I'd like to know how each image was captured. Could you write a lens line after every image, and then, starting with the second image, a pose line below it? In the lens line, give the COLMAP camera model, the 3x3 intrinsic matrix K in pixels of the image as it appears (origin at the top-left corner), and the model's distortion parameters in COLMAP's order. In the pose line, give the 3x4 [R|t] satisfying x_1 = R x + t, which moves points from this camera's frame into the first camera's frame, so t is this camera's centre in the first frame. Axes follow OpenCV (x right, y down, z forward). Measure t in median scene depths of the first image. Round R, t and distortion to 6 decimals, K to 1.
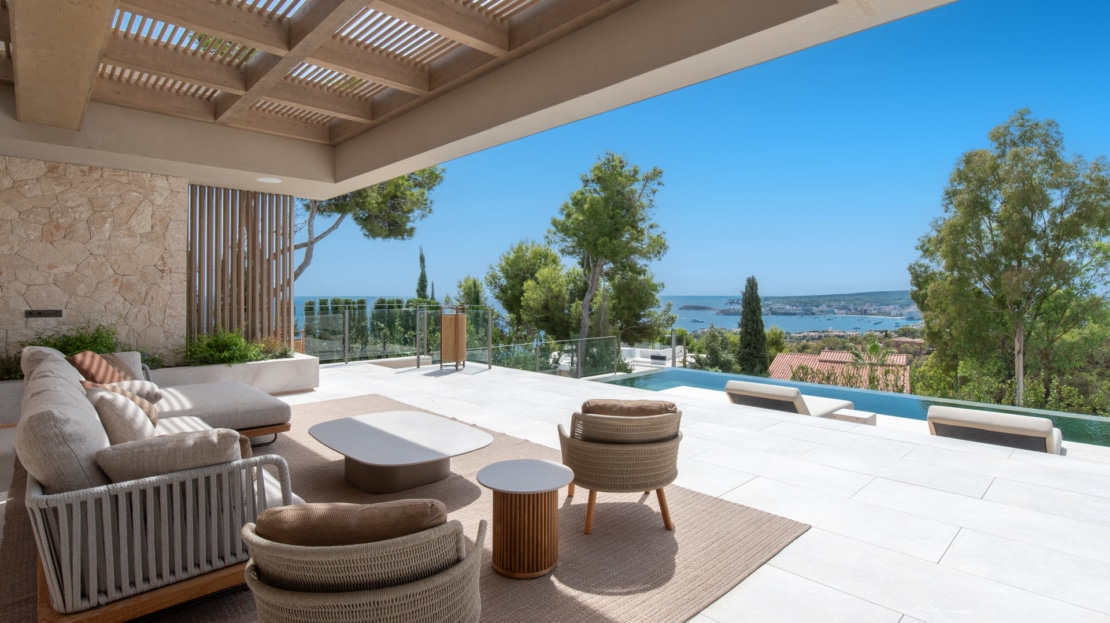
lens RADIAL K [[536.0, 0, 560.5], [0, 536.0, 288.1], [0, 0, 1]] dist [-0.002598, -0.000098]
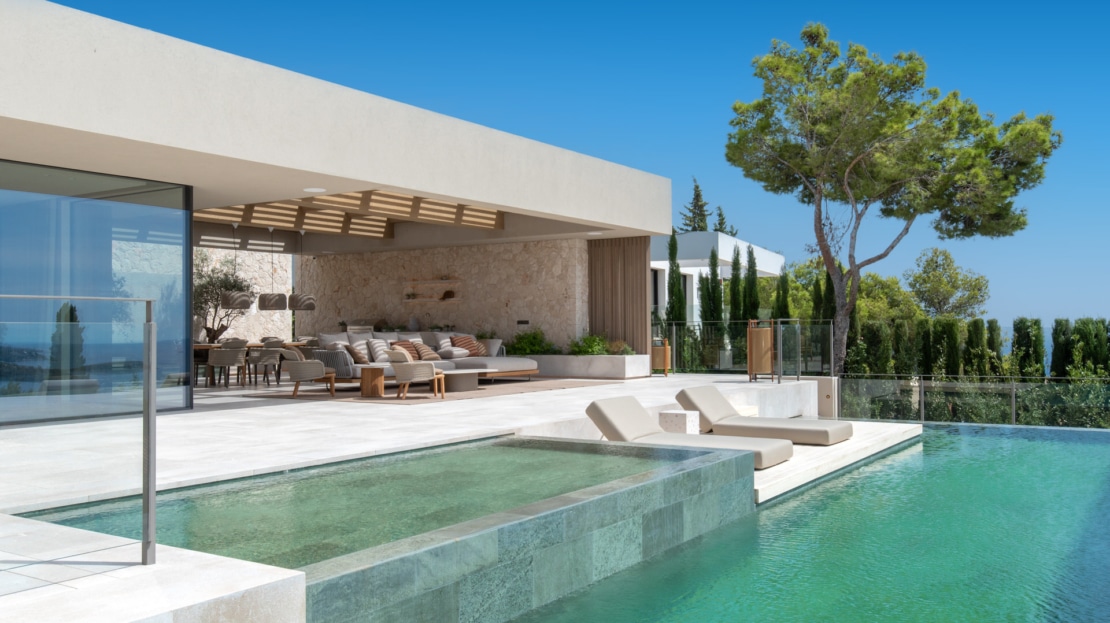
lens RADIAL K [[992.6, 0, 583.1], [0, 992.6, 321.6], [0, 0, 1]] dist [0.037688, 0.005190]
pose [[0.236882, -0.009307, -0.971494, 1.586257], [0.014661, 0.999874, -0.006004, 0.043741], [0.971428, -0.012821, 0.236989, 0.230013]]
